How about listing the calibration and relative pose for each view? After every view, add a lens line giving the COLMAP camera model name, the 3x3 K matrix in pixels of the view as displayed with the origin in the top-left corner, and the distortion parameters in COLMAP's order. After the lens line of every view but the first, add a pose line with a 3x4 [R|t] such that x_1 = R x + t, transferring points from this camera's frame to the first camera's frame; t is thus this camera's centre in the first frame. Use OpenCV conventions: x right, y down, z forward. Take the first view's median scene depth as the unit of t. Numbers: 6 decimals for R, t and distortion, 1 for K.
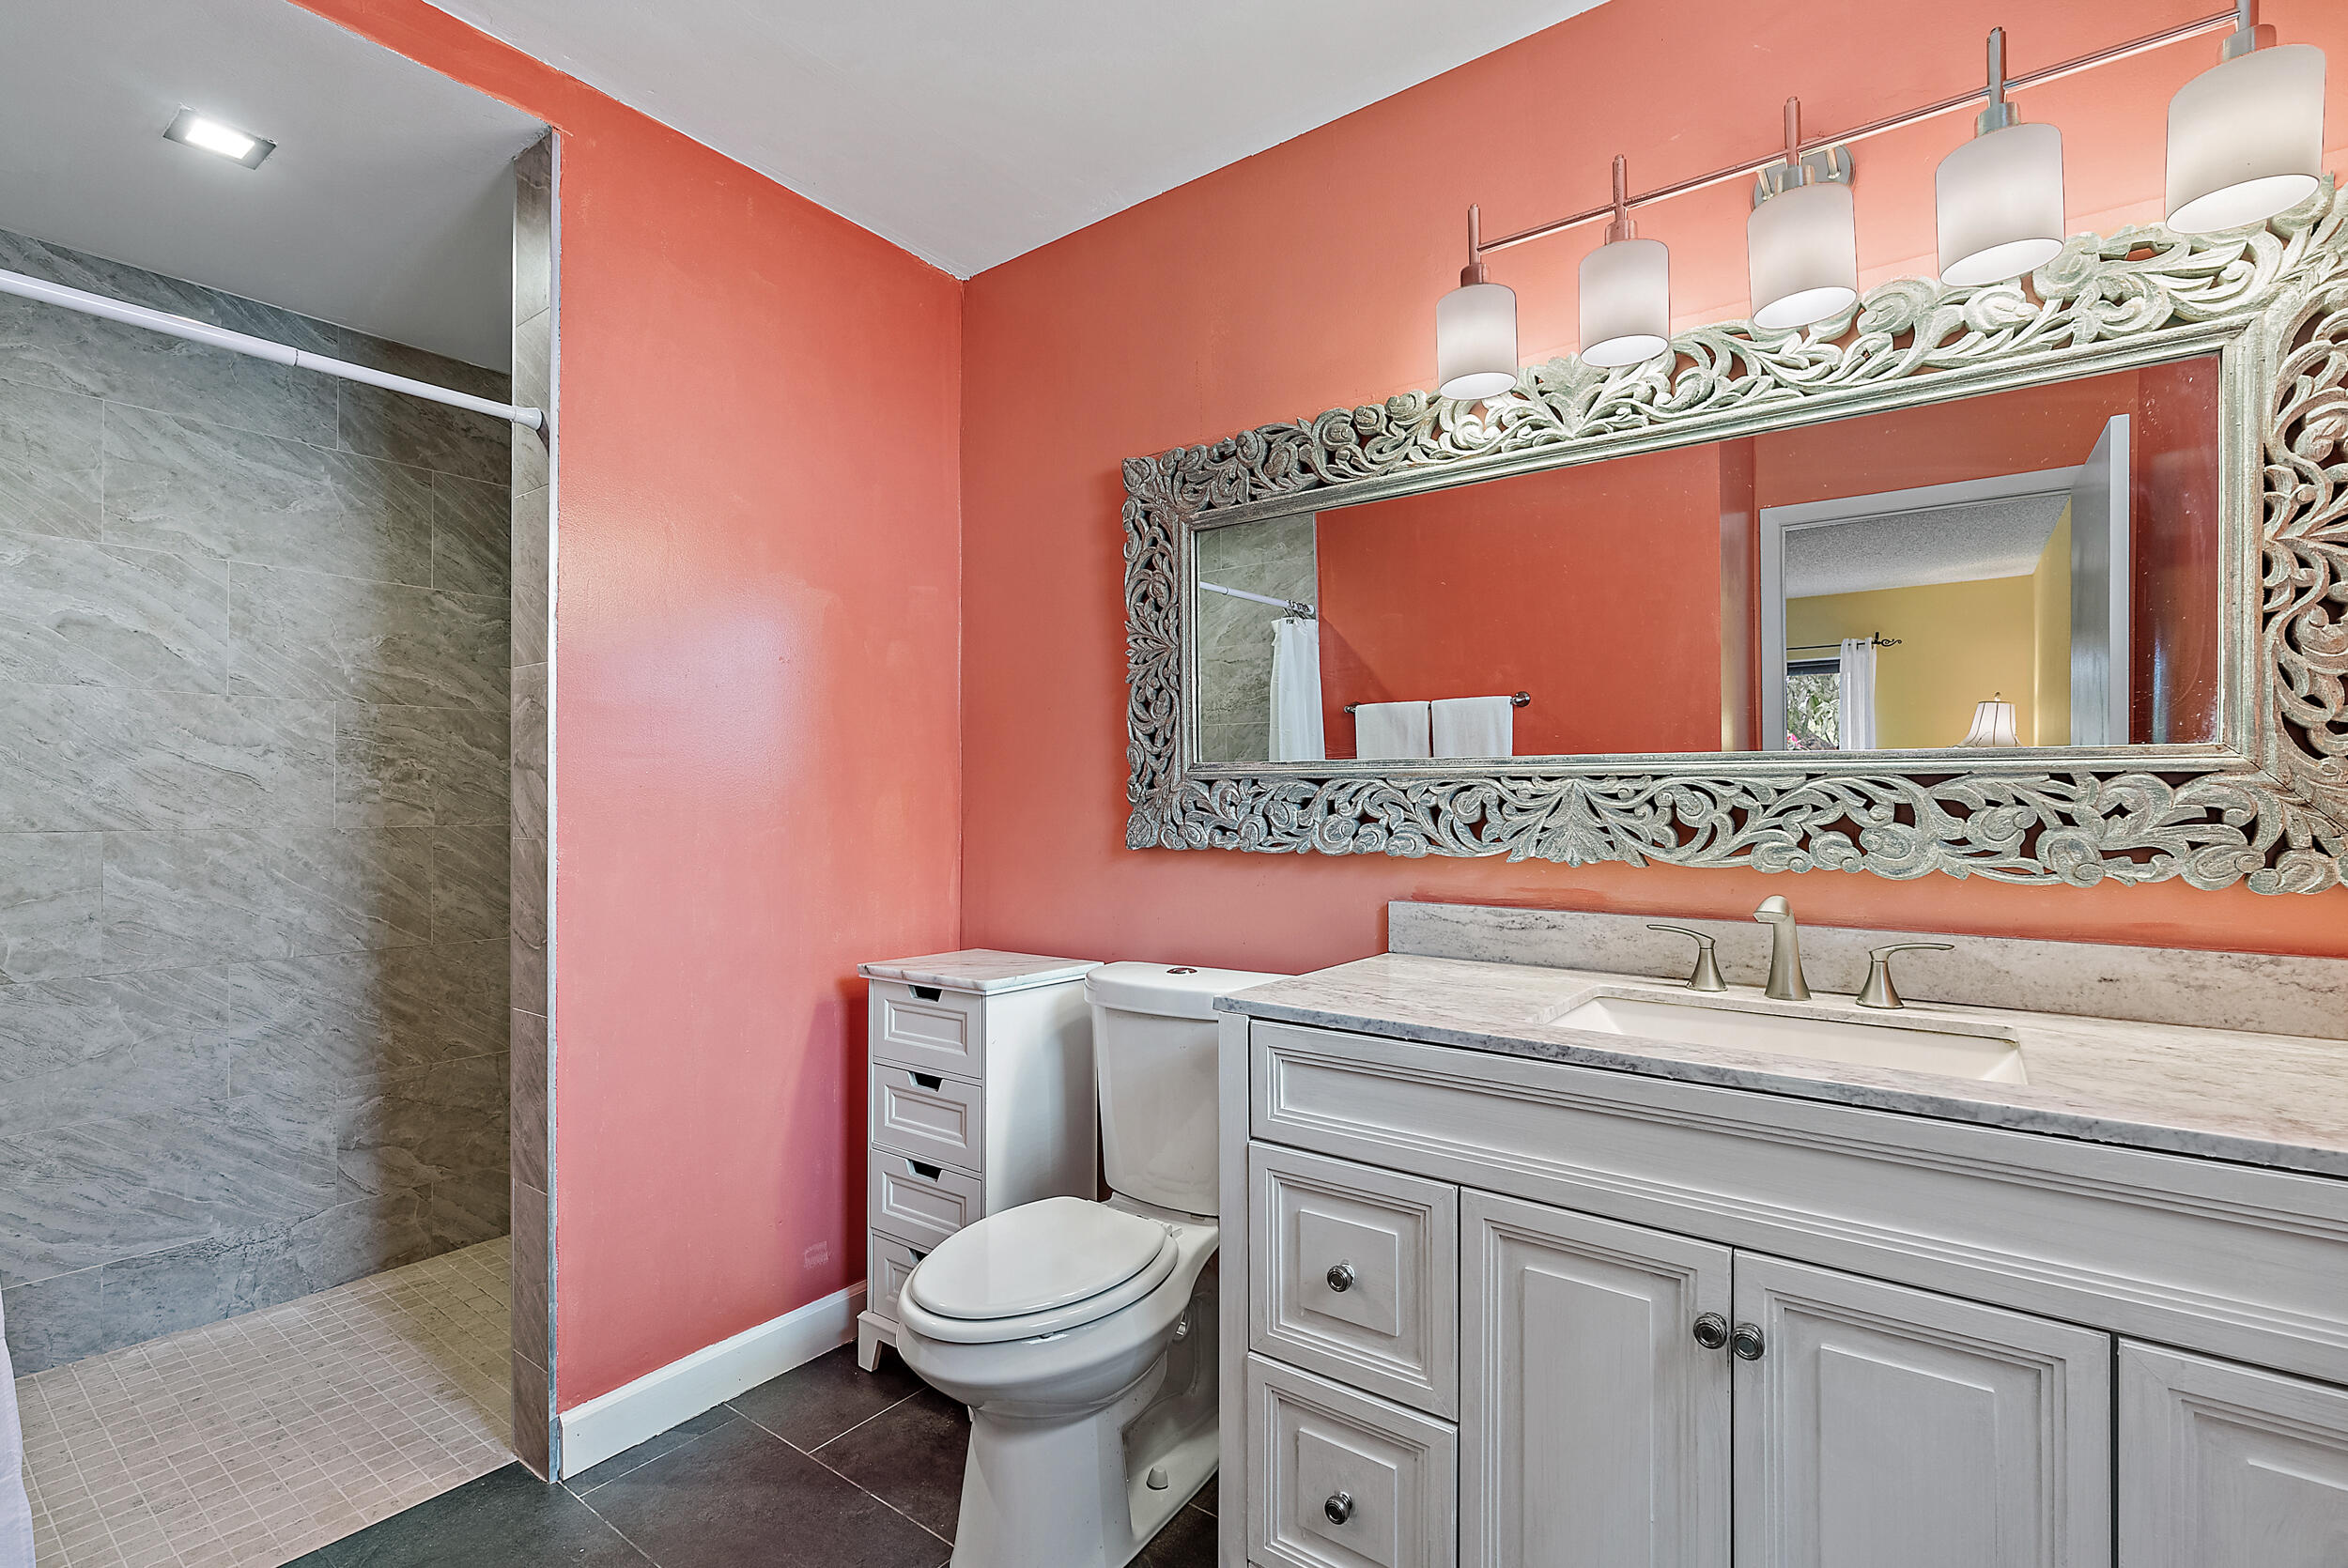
lens RADIAL K [[1071.9, 0, 1169.2], [0, 1071.9, 796.9], [0, 0, 1]] dist [-0.003047, 0.001469]
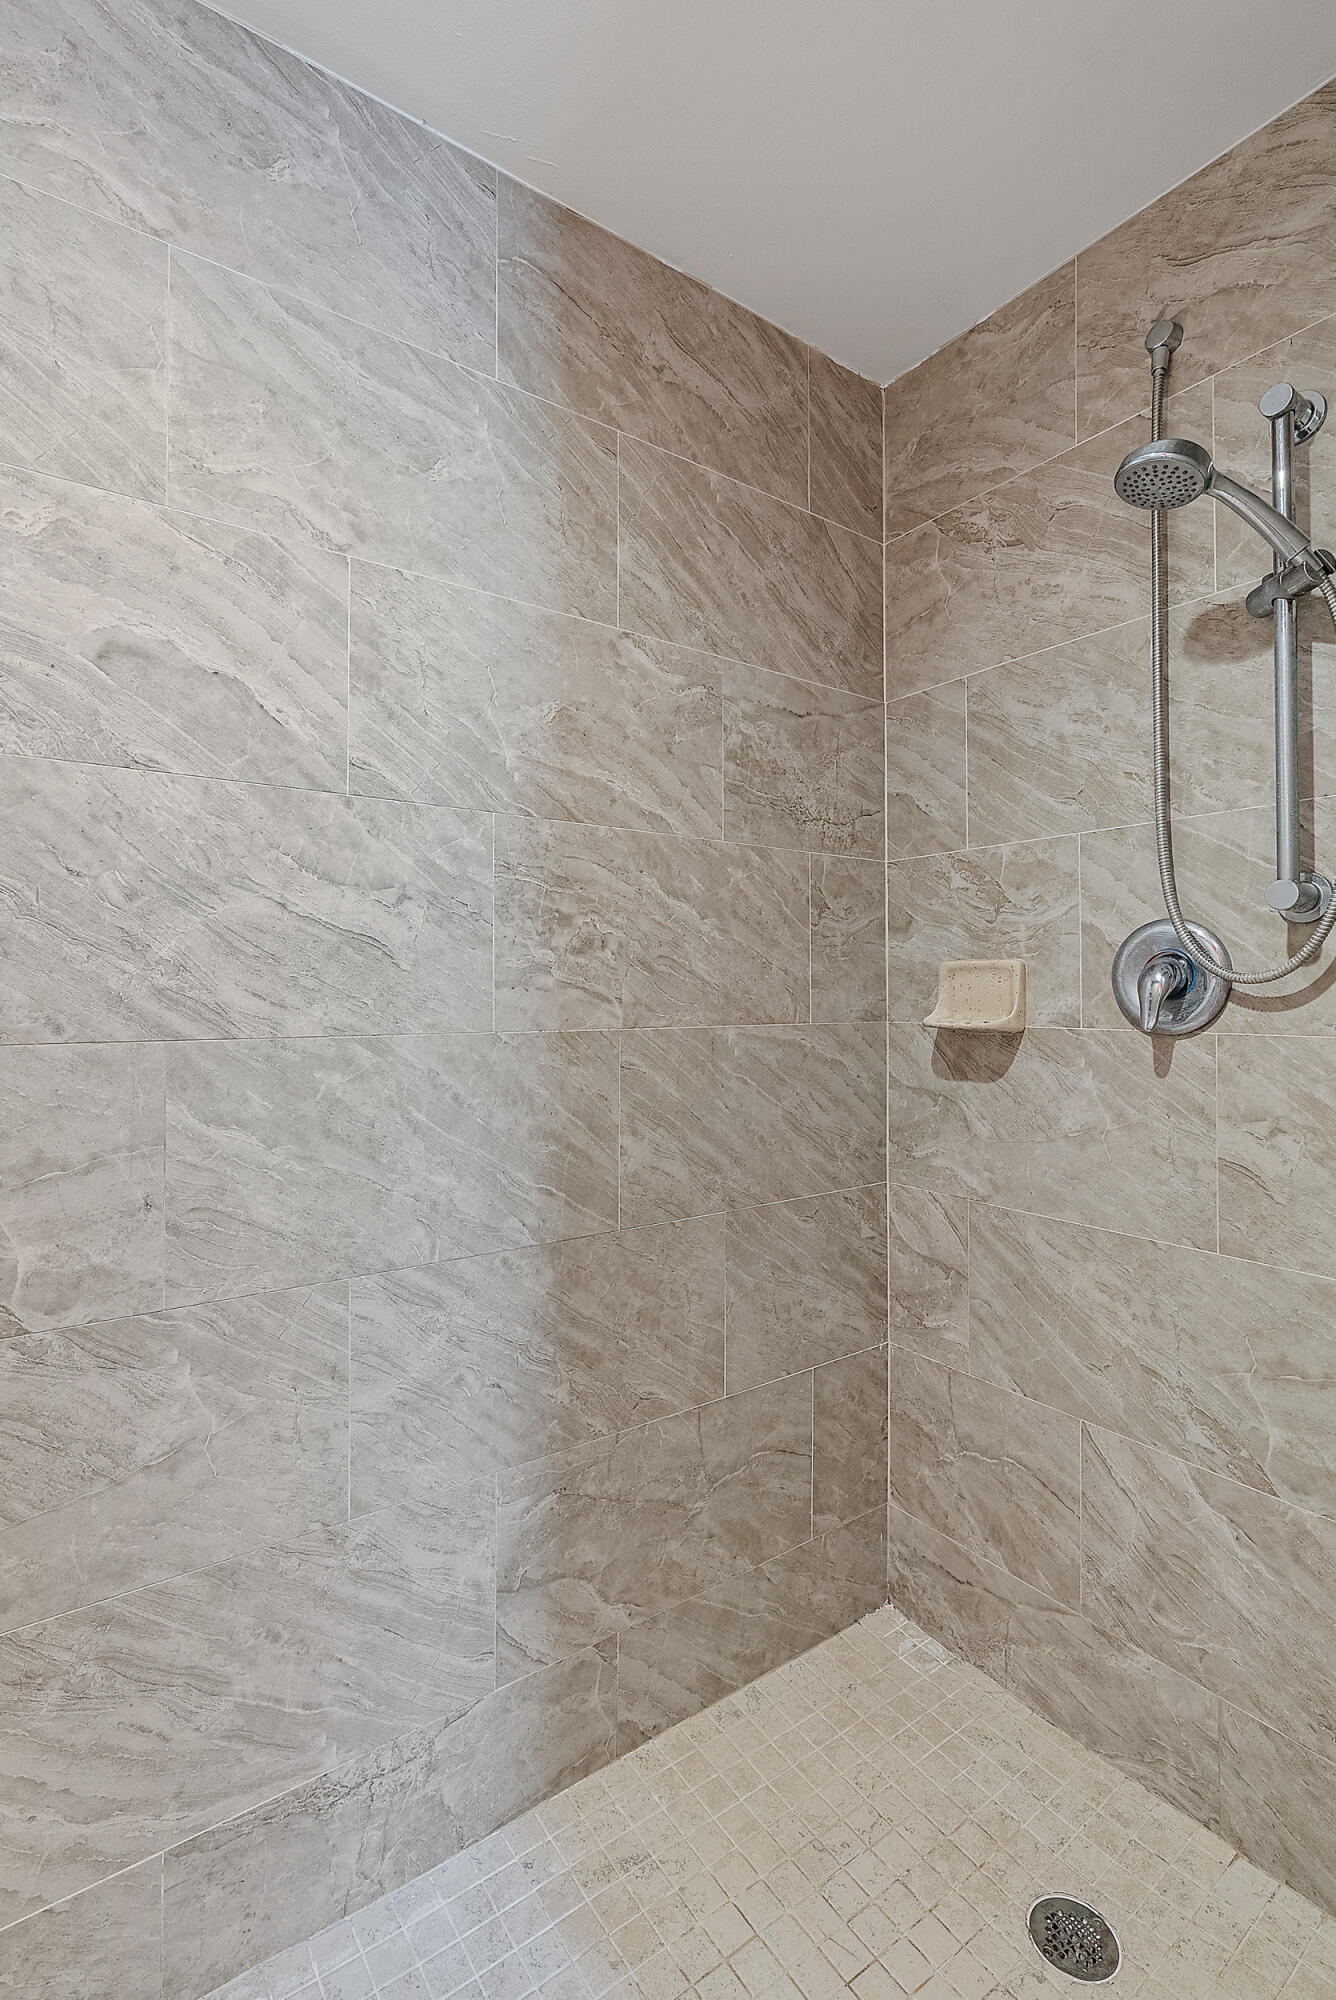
lens RADIAL K [[913.2, 0, 671.7], [0, 913.2, 985.4], [0, 0, 1]] dist [-0.003047, 0.001469]
pose [[0.957123, 0.003289, -0.289664, -0.582667], [-0.002886, 0.999994, 0.001819, 0.002517], [0.289668, -0.000905, 0.957127, 0.596361]]
